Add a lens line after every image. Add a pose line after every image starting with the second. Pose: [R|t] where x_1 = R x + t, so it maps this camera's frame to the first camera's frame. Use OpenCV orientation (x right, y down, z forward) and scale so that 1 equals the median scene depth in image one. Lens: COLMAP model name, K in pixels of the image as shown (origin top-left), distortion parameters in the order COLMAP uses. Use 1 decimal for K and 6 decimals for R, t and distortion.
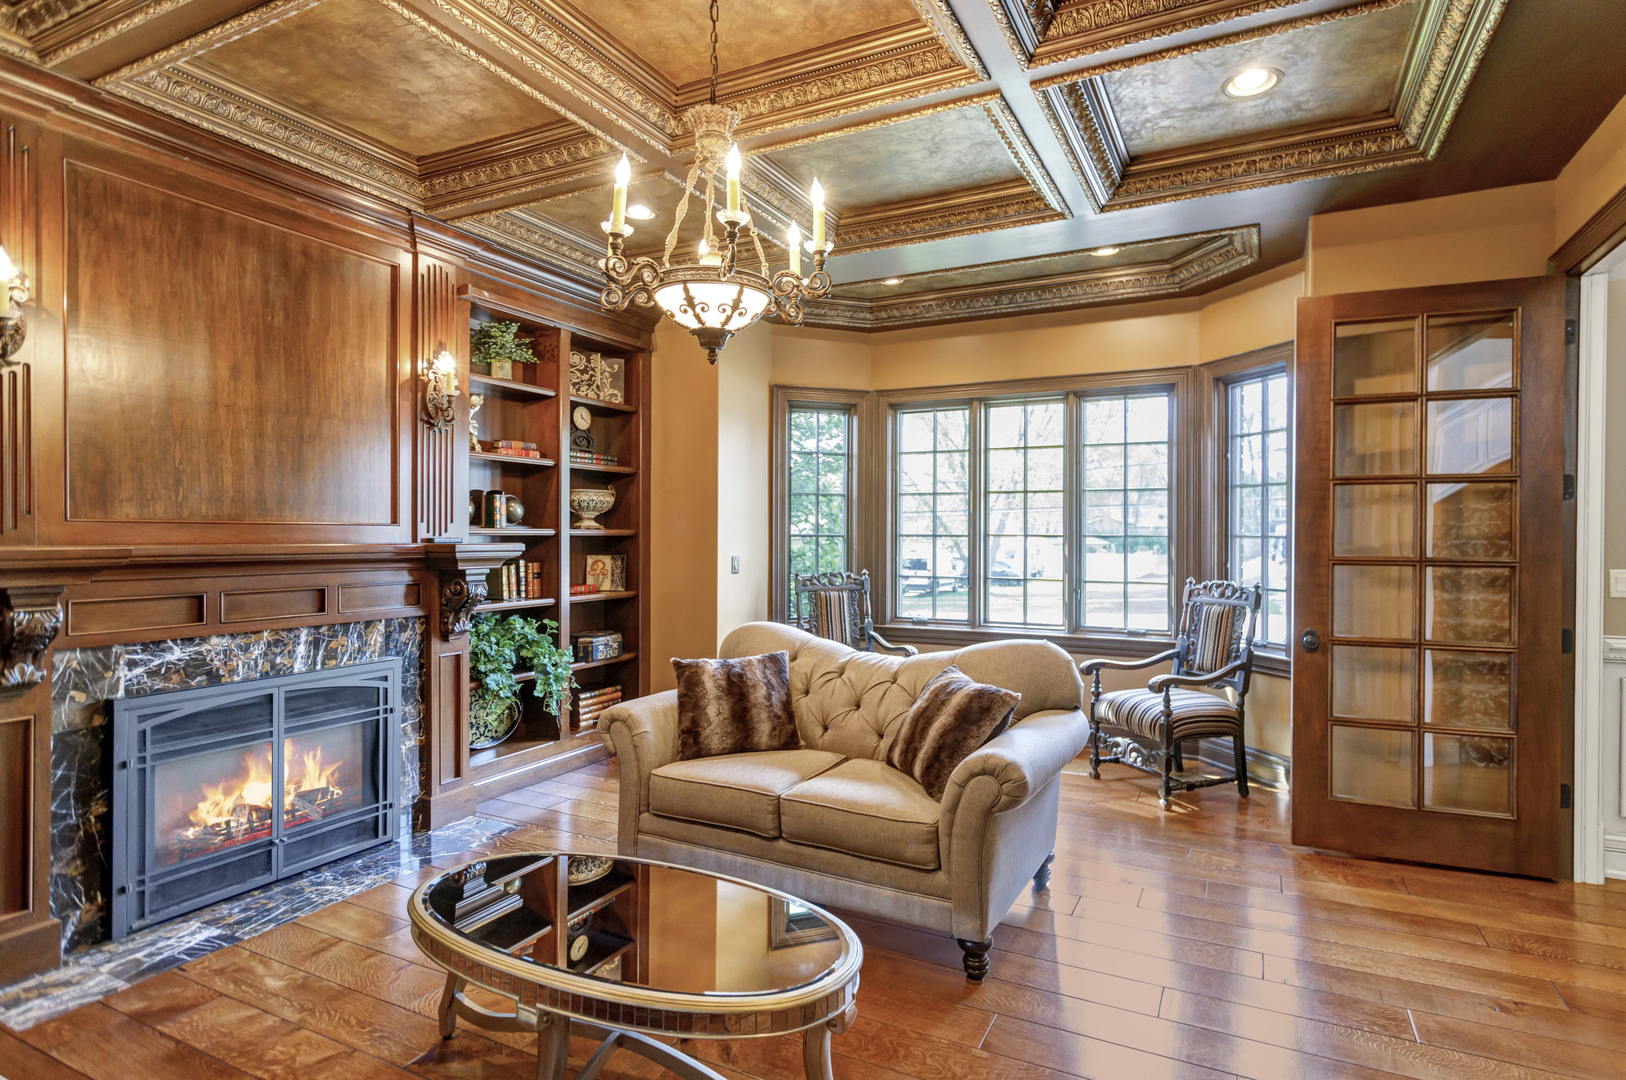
lens RADIAL K [[800.5, 0, 806.8], [0, 800.5, 534.5], [0, 0, 1]] dist [0.008446, -0.000148]
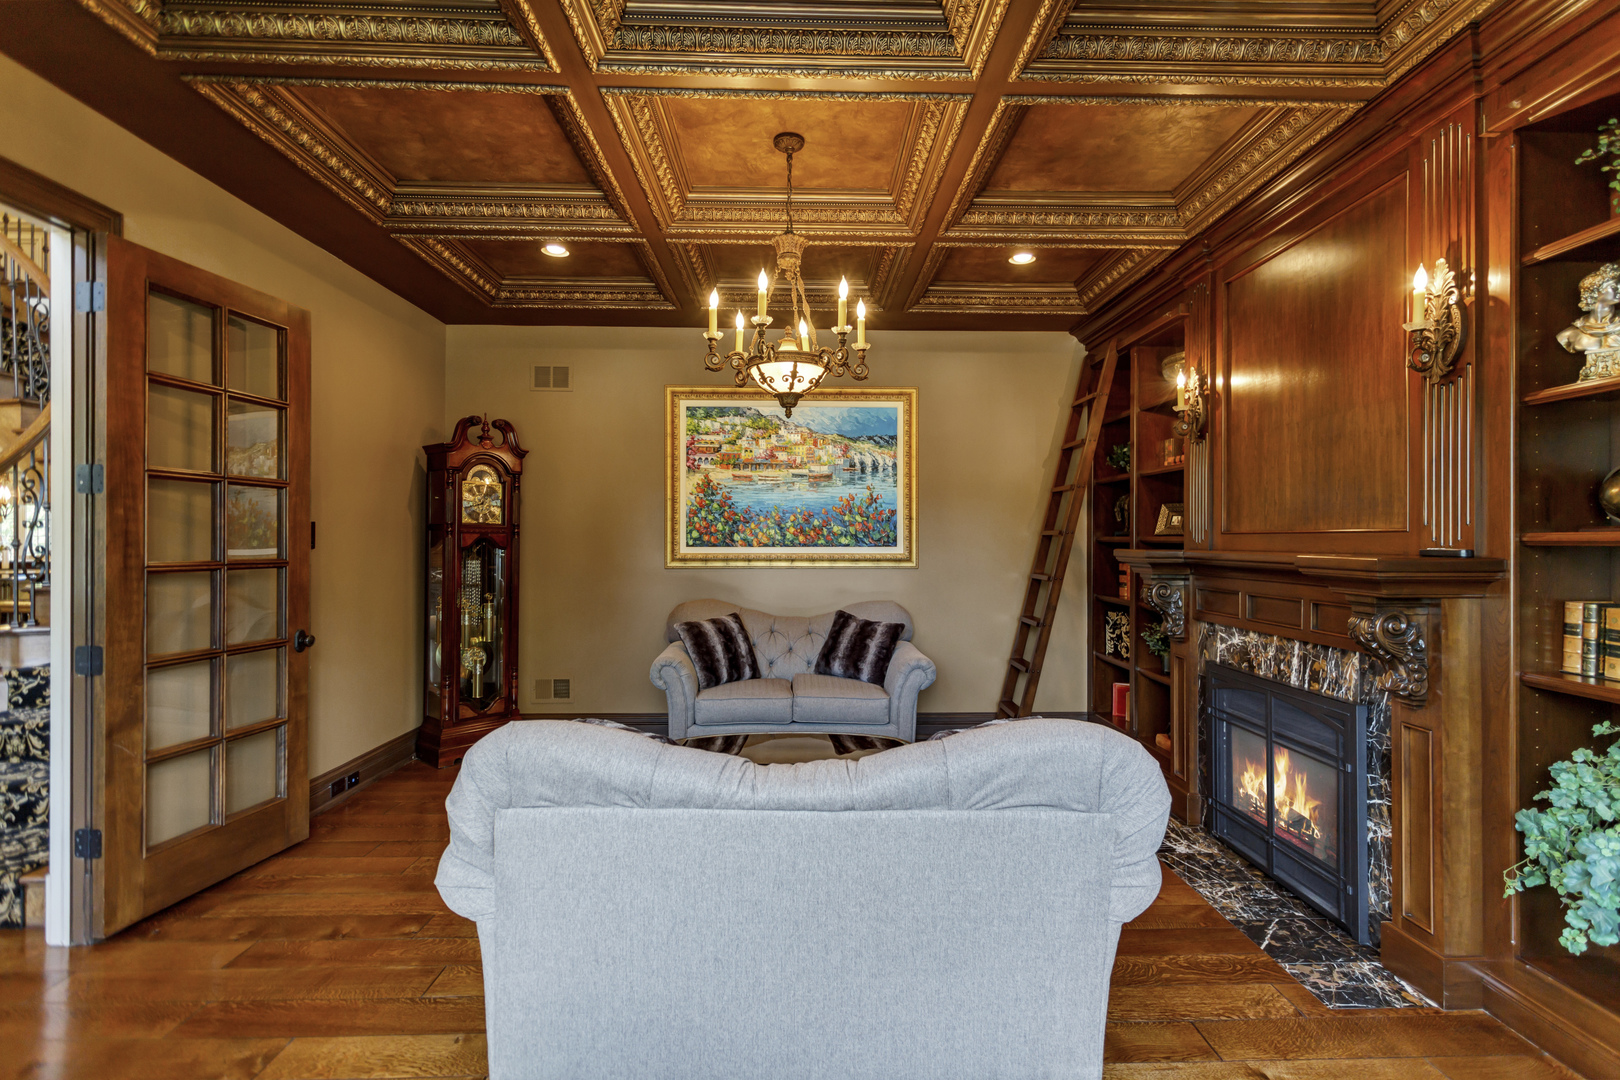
lens RADIAL K [[797.5, 0, 807.2], [0, 797.5, 542.3], [0, 0, 1]] dist [0.008446, -0.000148]
pose [[-0.864267, -0.004193, -0.503017, 0.380963], [-0.006020, 0.999980, 0.002008, -0.000021], [0.502998, 0.004764, -0.864274, 1.598311]]
